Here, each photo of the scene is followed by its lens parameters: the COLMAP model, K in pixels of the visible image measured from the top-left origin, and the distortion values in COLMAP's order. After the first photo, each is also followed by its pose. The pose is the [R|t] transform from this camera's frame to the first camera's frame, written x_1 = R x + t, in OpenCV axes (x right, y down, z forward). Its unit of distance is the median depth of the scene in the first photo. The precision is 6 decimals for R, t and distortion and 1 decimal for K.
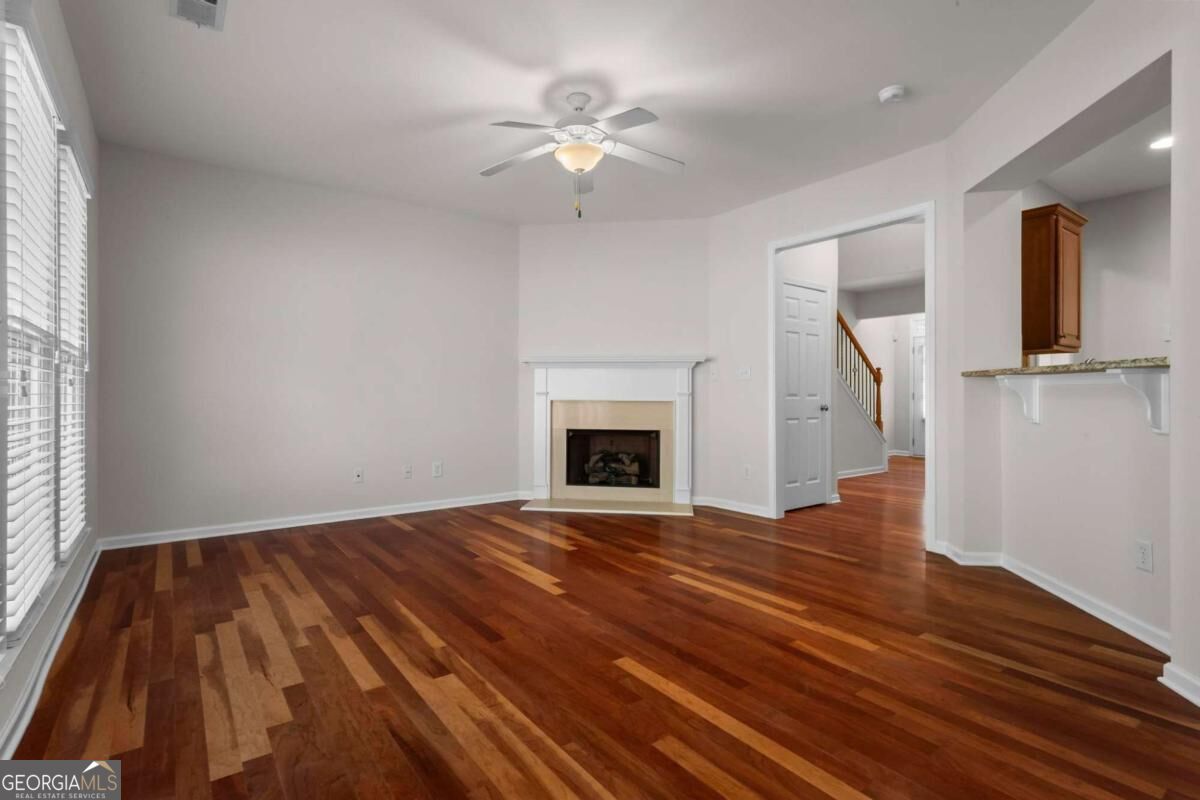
lens RADIAL K [[570.1, 0, 591.5], [0, 570.1, 392.9], [0, 0, 1]] dist [-0.000148, 0.000459]
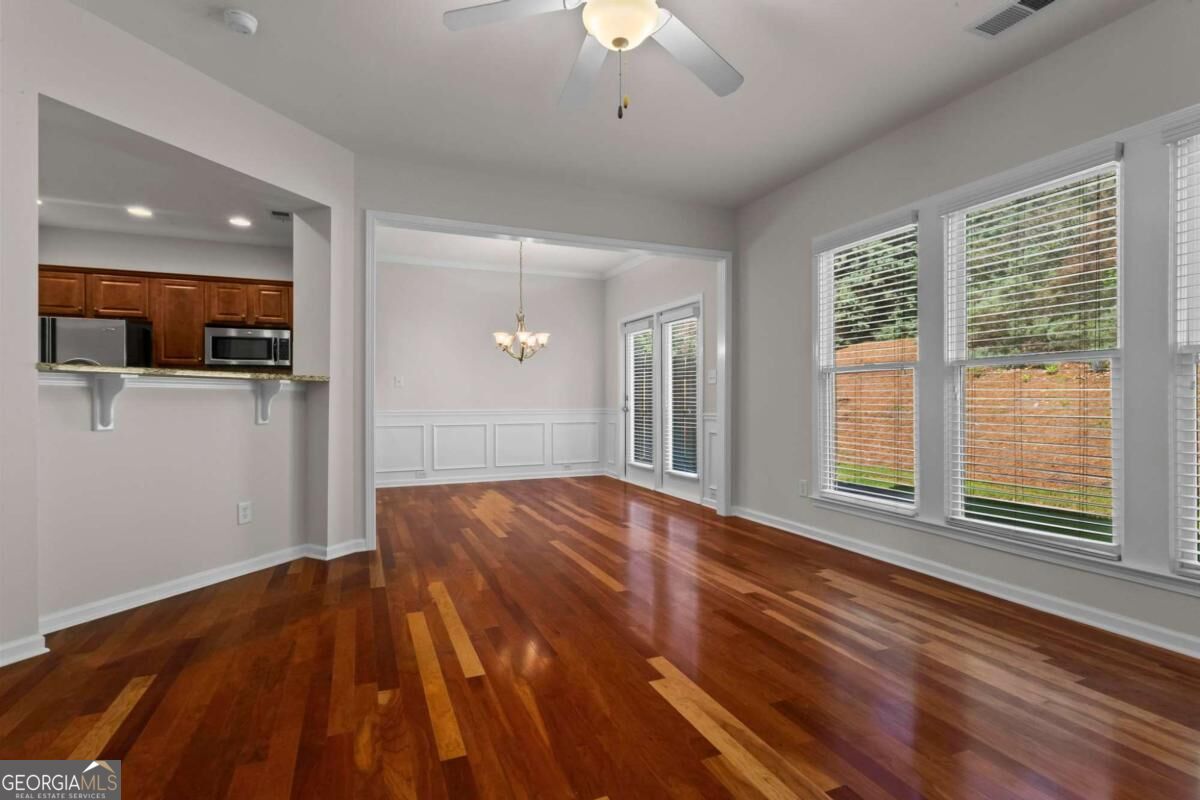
lens RADIAL K [[570.1, 0, 588.6], [0, 570.1, 398.7], [0, 0, 1]] dist [-0.000148, 0.000459]
pose [[-0.969092, -0.000773, 0.246700, -0.193764], [-0.001858, 0.999990, -0.004166, 0.010503], [-0.246694, -0.004495, -0.969083, 2.186345]]
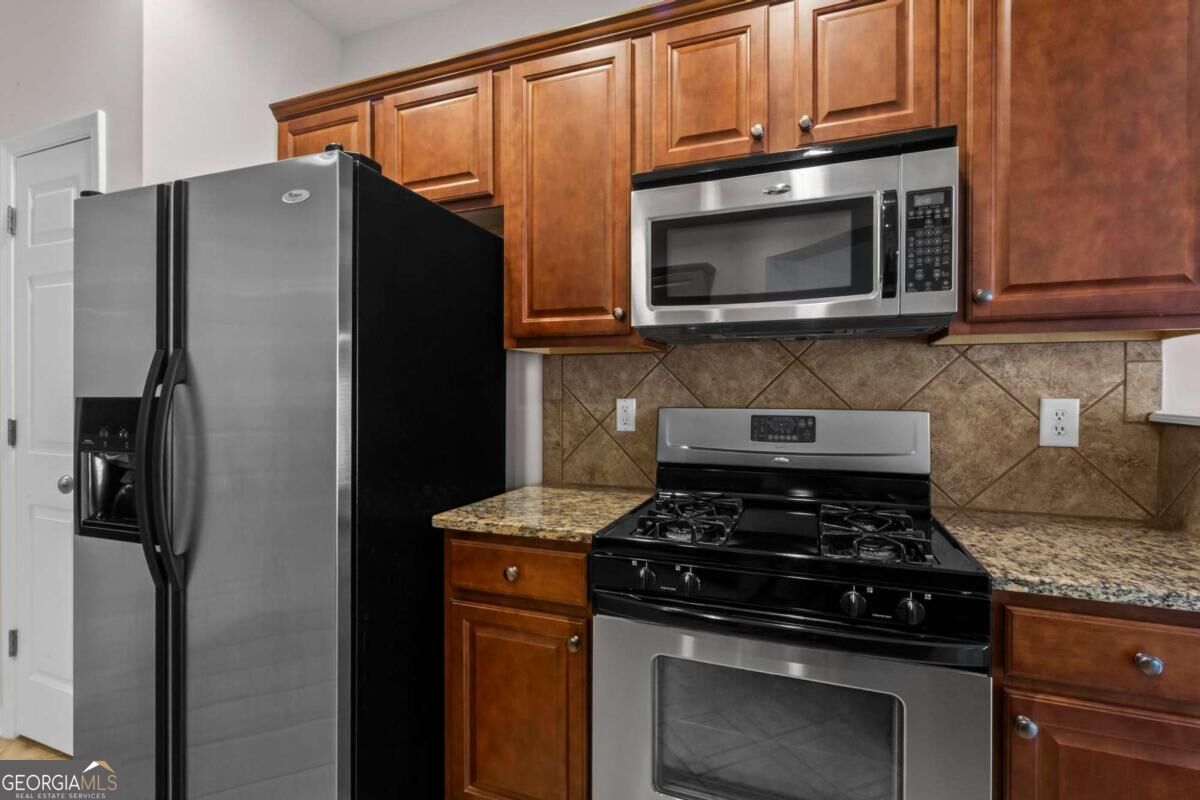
lens RADIAL K [[570.1, 0, 597.6], [0, 570.1, 393.9], [0, 0, 1]] dist [-0.000148, 0.000459]
pose [[-0.526702, -0.011774, 0.849968, 1.403581], [-0.003514, 0.999926, 0.011674, -0.074331], [-0.850043, 0.003162, -0.526704, 0.660568]]
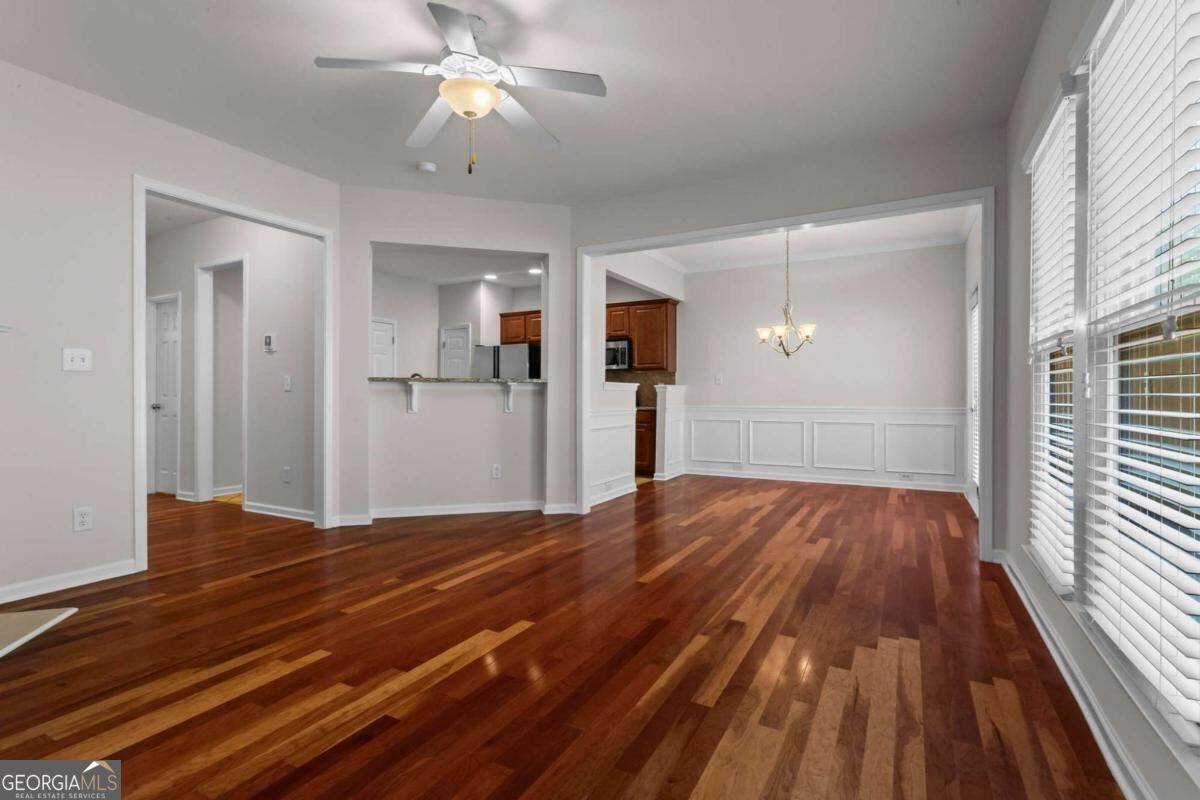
lens RADIAL K [[570.1, 0, 588.4], [0, 570.1, 395.5], [0, 0, 1]] dist [-0.000148, 0.000459]
pose [[-0.408525, -0.001860, 0.912745, -1.104412], [-0.004108, 0.999992, 0.000199, 0.004856], [-0.912738, -0.003668, -0.408530, 1.583206]]
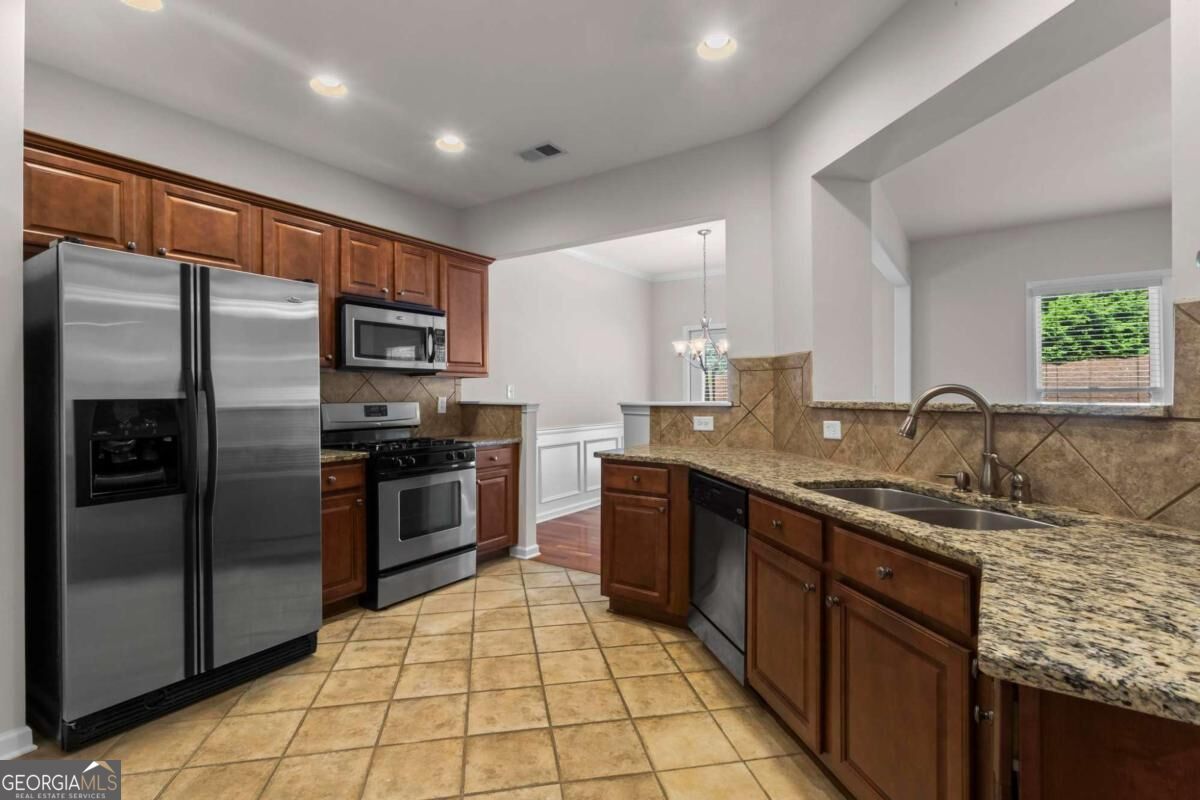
lens RADIAL K [[570.1, 0, 584.5], [0, 570.1, 390.8], [0, 0, 1]] dist [-0.000148, 0.000459]
pose [[-0.946234, -0.004017, -0.323459, 1.823310], [-0.001568, 0.999968, -0.007831, -0.070252], [0.323480, -0.006903, -0.946210, 1.788316]]
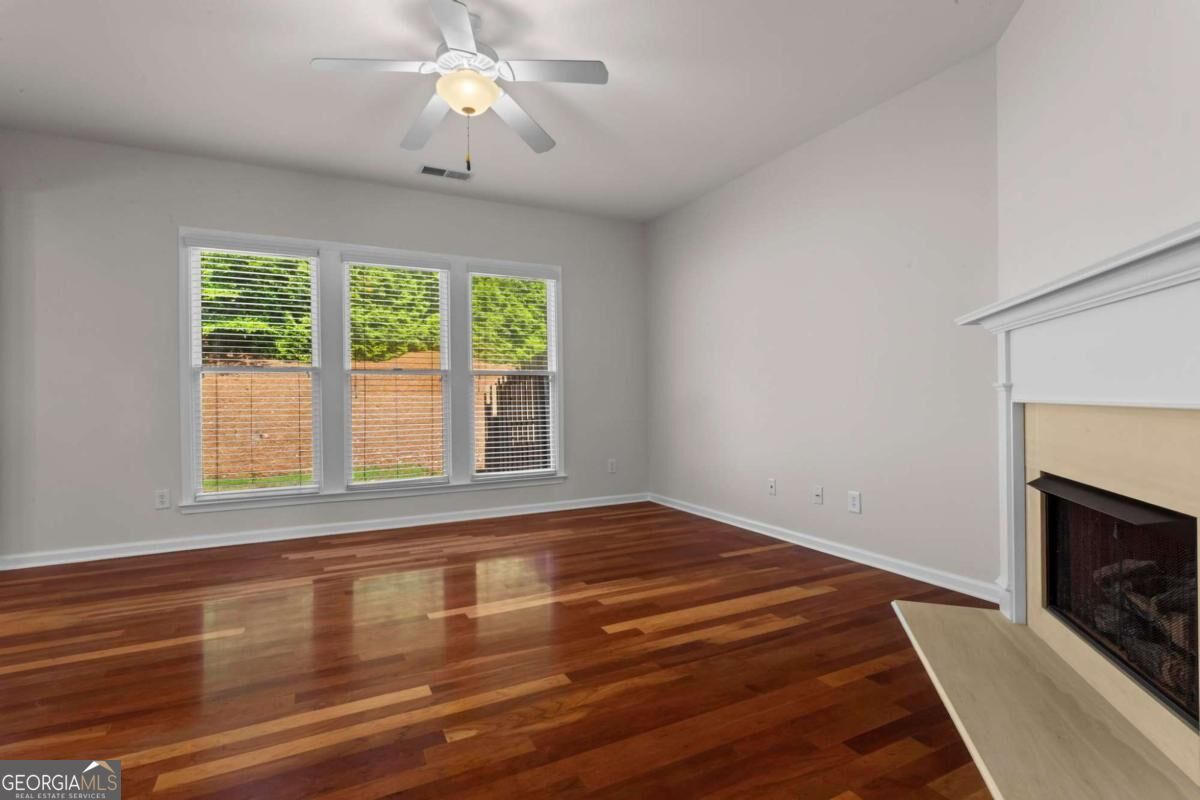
lens RADIAL K [[570.1, 0, 593.9], [0, 570.1, 388.2], [0, 0, 1]] dist [-0.000148, 0.000459]
pose [[-0.166521, -0.015356, -0.985918, 0.983927], [0.012619, 0.999764, -0.017703, 0.015136], [0.985957, -0.015389, -0.166288, 1.751401]]
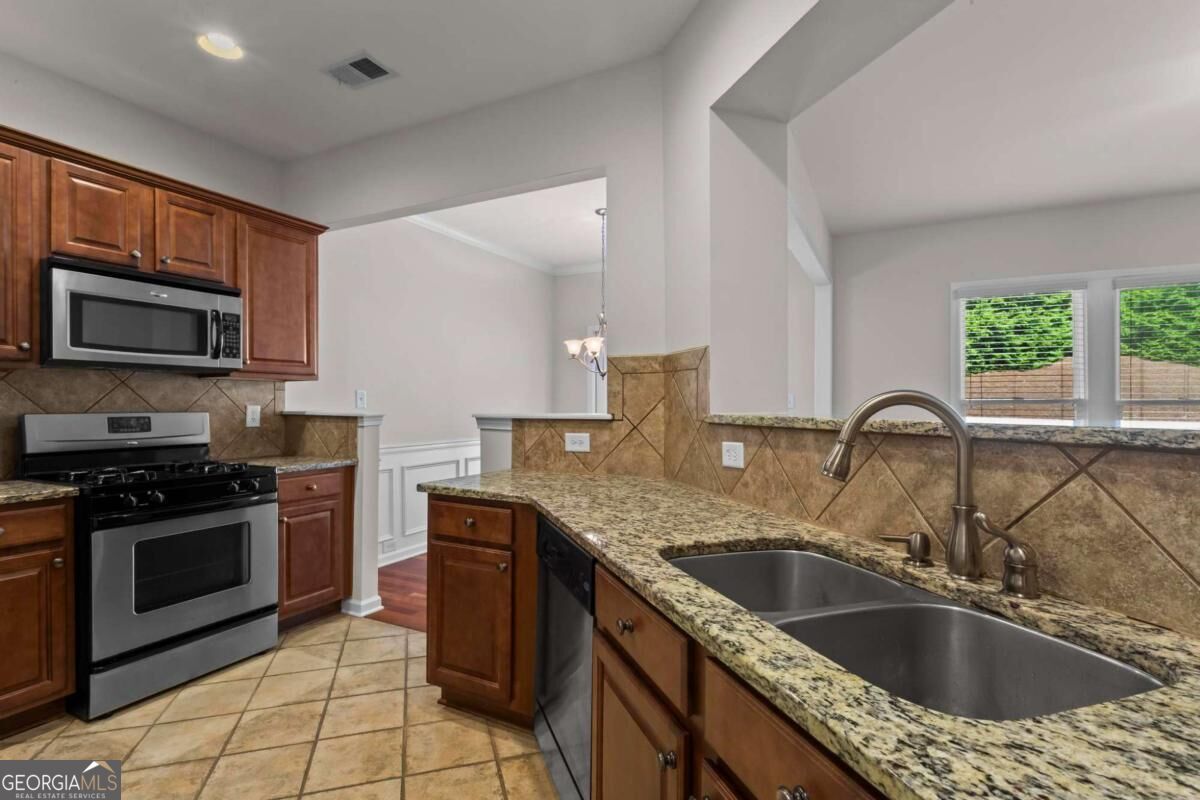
lens RADIAL K [[570.1, 0, 588.3], [0, 570.1, 400.4], [0, 0, 1]] dist [-0.000148, 0.000459]
pose [[-0.900001, -0.008981, -0.435795, 1.535584], [-0.006911, 0.999956, -0.006333, -0.073150], [0.435833, -0.002688, -0.900024, 1.521588]]
